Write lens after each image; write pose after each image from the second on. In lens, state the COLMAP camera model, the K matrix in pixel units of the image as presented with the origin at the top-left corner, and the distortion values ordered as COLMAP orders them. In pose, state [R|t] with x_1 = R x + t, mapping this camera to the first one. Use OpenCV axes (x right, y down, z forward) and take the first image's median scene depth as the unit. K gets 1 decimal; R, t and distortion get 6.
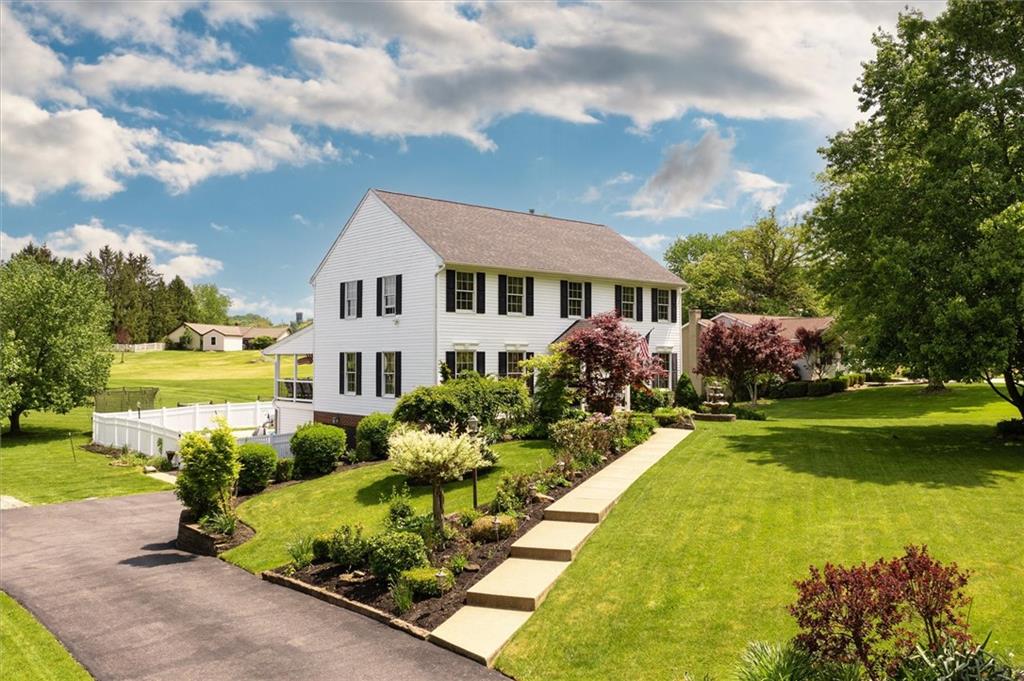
lens RADIAL K [[830.4, 0, 515.5], [0, 830.4, 338.8], [0, 0, 1]] dist [0.017183, -0.004097]
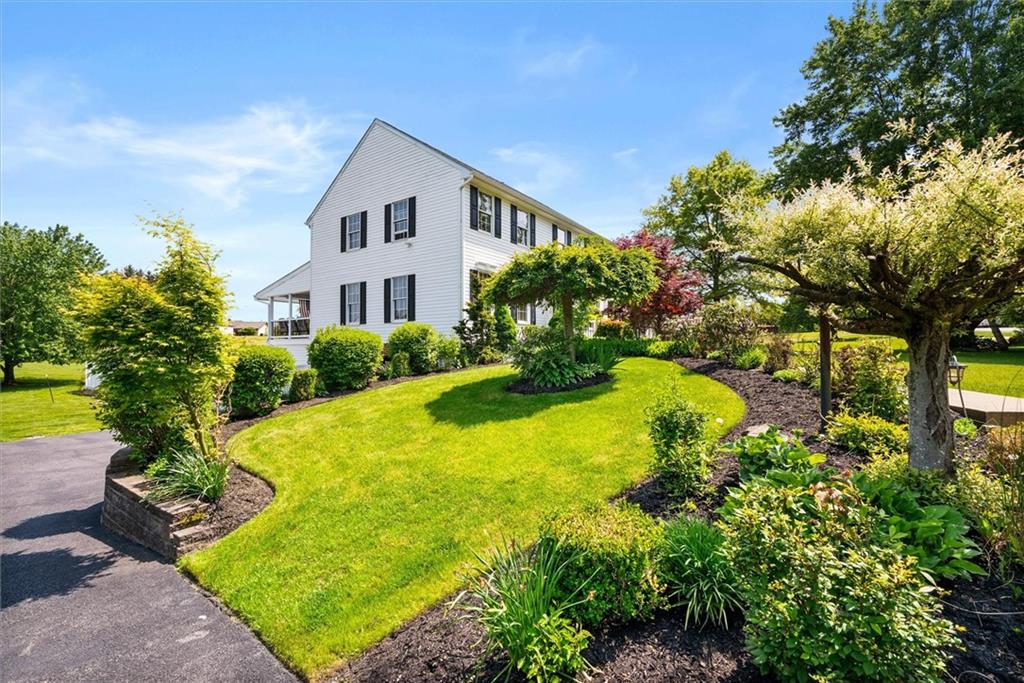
lens RADIAL K [[450.4, 0, 515.2], [0, 450.4, 345.1], [0, 0, 1]] dist [-0.009515, 0.000812]
pose [[0.970313, 0.000319, 0.241853, -0.155520], [-0.003345, 0.999921, 0.012101, 0.094640], [-0.241830, -0.012551, 0.970237, 0.464746]]
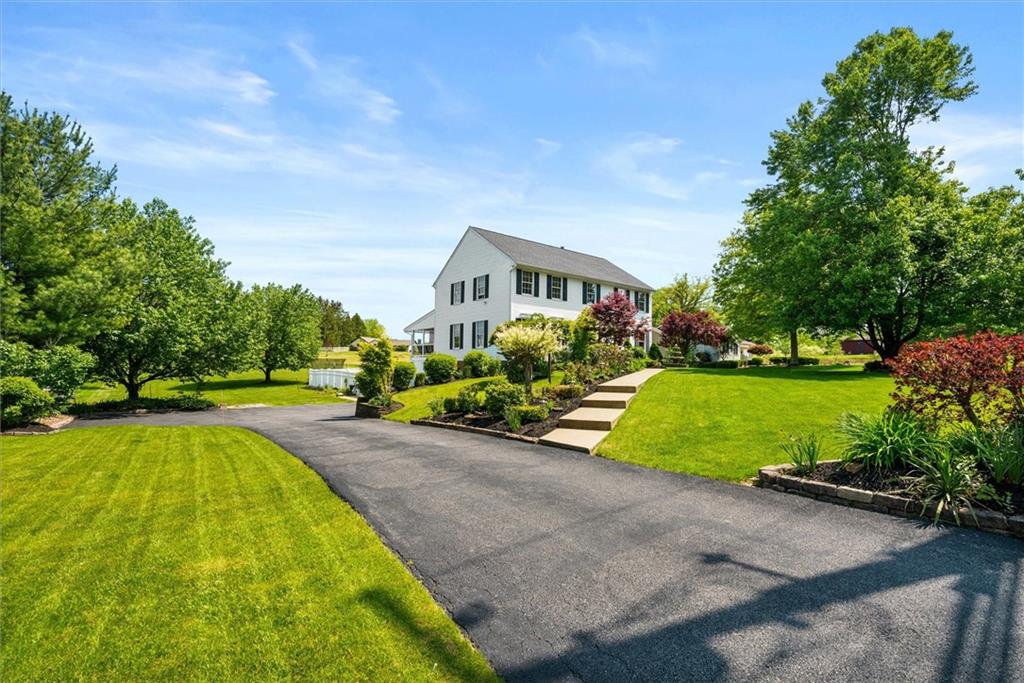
lens RADIAL K [[450.4, 0, 510.7], [0, 450.4, 344.1], [0, 0, 1]] dist [-0.009515, 0.000812]
pose [[0.998455, 0.011109, -0.054449, -0.043448], [-0.012412, 0.999643, -0.023643, 0.086354], [0.054167, 0.024282, 0.998237, 0.105295]]
